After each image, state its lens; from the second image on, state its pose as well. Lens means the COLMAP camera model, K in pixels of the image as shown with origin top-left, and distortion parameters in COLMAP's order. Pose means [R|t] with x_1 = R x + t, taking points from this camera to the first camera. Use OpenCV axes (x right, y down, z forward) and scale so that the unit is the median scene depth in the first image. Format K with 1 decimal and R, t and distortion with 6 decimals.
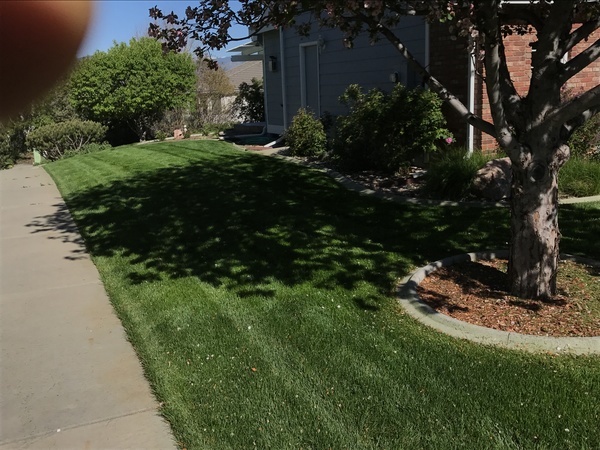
lens RADIAL K [[638.8, 0, 300.0], [0, 638.8, 225.0], [0, 0, 1]] dist [0.117553, -0.372768]
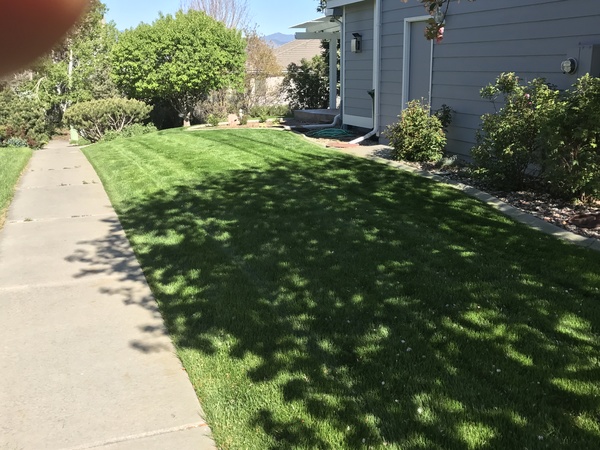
lens RADIAL K [[638.8, 0, 300.0], [0, 638.8, 225.0], [0, 0, 1]] dist [0.117553, -0.372768]
pose [[0.997923, 0.049522, -0.041189, -0.143916], [-0.048395, 0.998438, 0.027914, -0.066882], [0.042507, -0.025863, 0.998761, 0.309626]]
